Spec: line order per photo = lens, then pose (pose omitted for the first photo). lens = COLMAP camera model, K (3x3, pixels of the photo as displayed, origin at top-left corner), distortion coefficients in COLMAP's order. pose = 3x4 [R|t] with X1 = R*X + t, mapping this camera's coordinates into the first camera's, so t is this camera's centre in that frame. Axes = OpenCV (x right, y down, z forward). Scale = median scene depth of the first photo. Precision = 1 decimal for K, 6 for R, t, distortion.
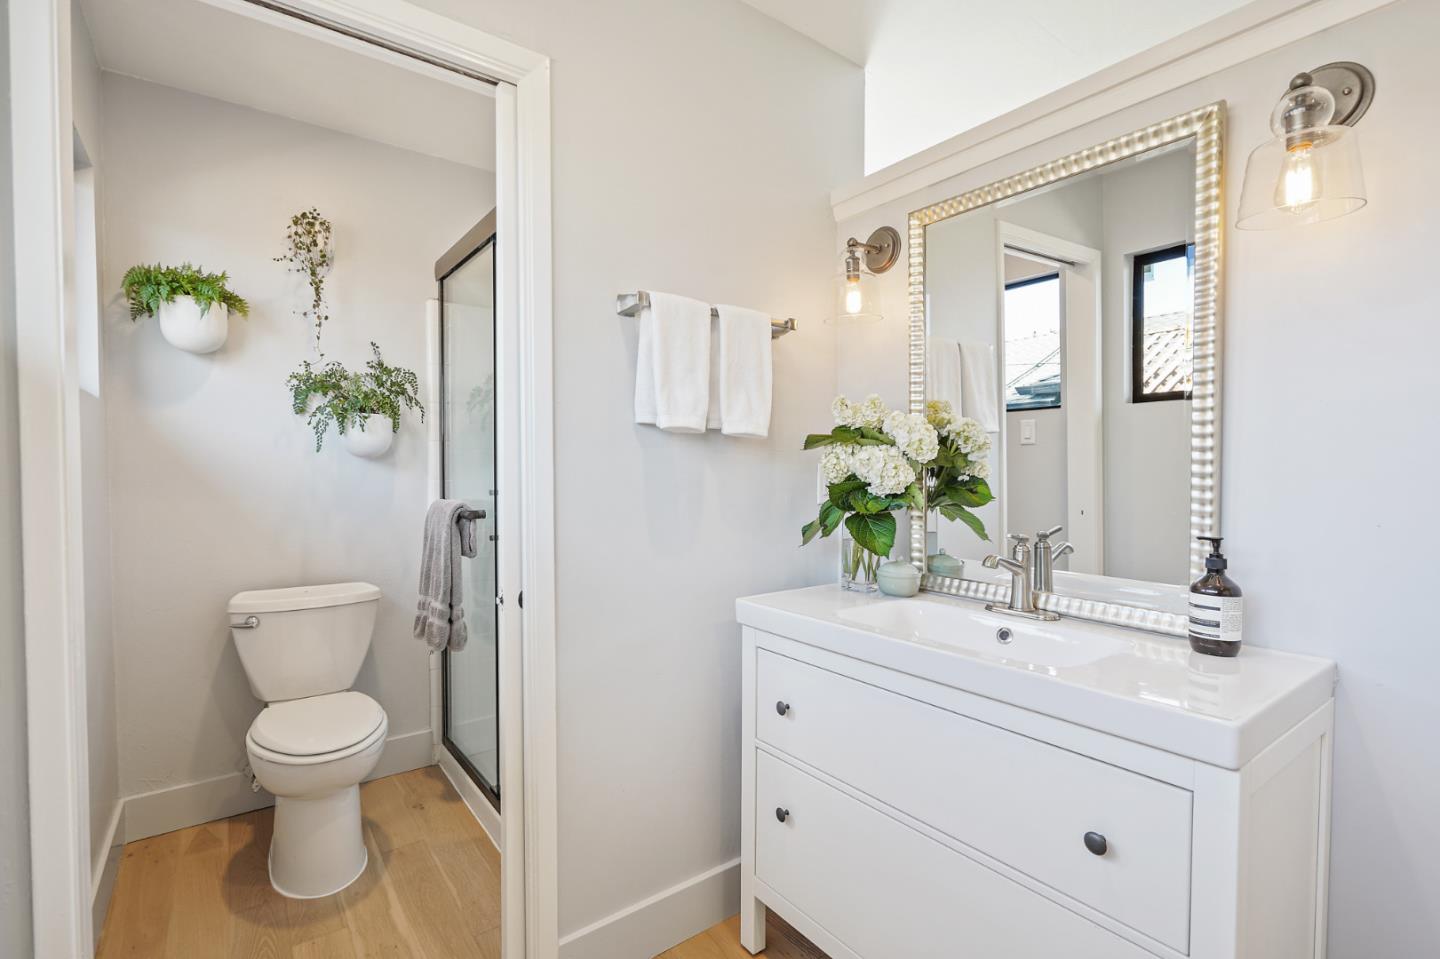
lens RADIAL K [[655.9, 0, 710.0], [0, 655.9, 475.3], [0, 0, 1]] dist [-0.057212, 0.024286]
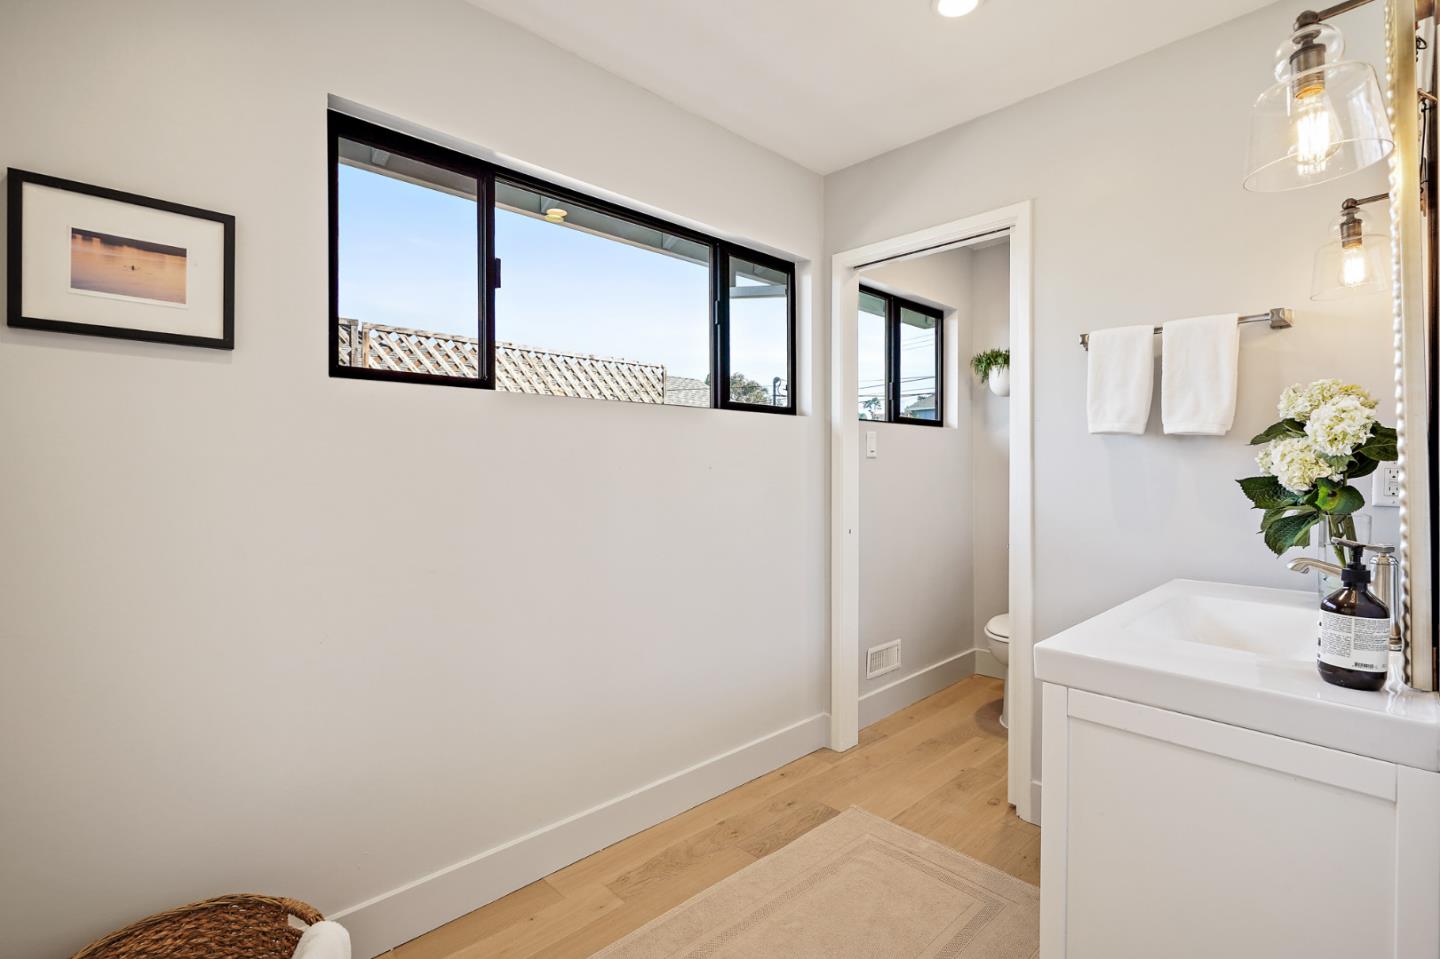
lens RADIAL K [[655.9, 0, 710.0], [0, 655.9, 475.3], [0, 0, 1]] dist [-0.057212, 0.024286]
pose [[0.108953, 0.004420, -0.994037, 0.720099], [-0.000756, 0.999990, 0.004364, 0.003312], [0.994047, 0.000276, 0.108955, 0.040625]]
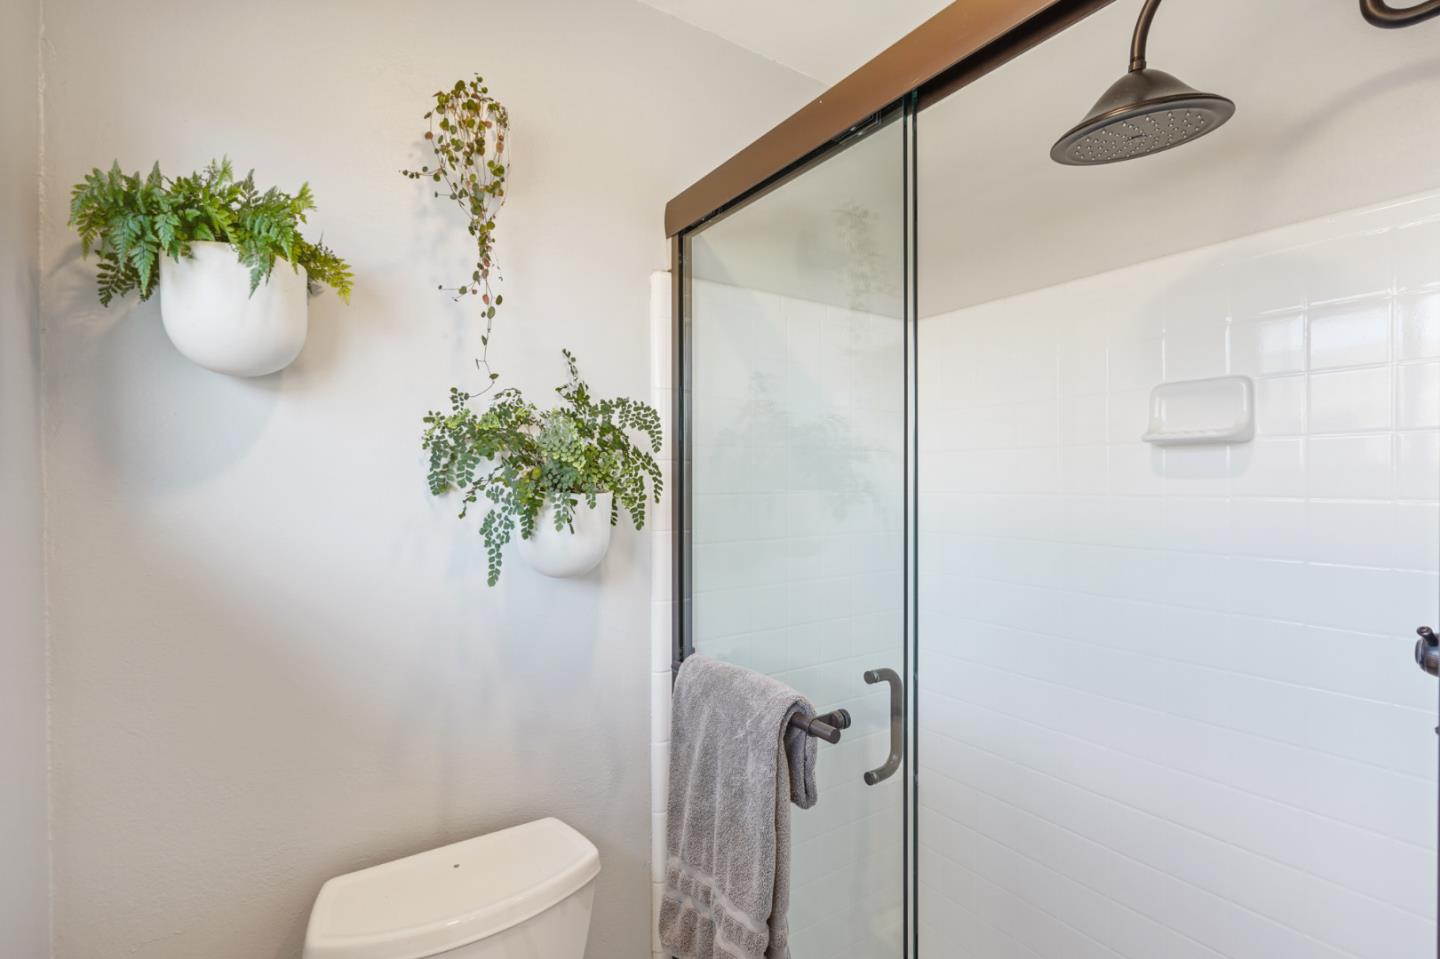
lens RADIAL K [[674.4, 0, 695.5], [0, 674.4, 463.6], [0, 0, 1]] dist [-0.009936, -0.000003]
pose [[0.995805, -0.006589, -0.091264, -0.412359], [0.003132, 0.999274, -0.037970, -0.103473], [0.091448, 0.037525, 0.995103, 0.521778]]
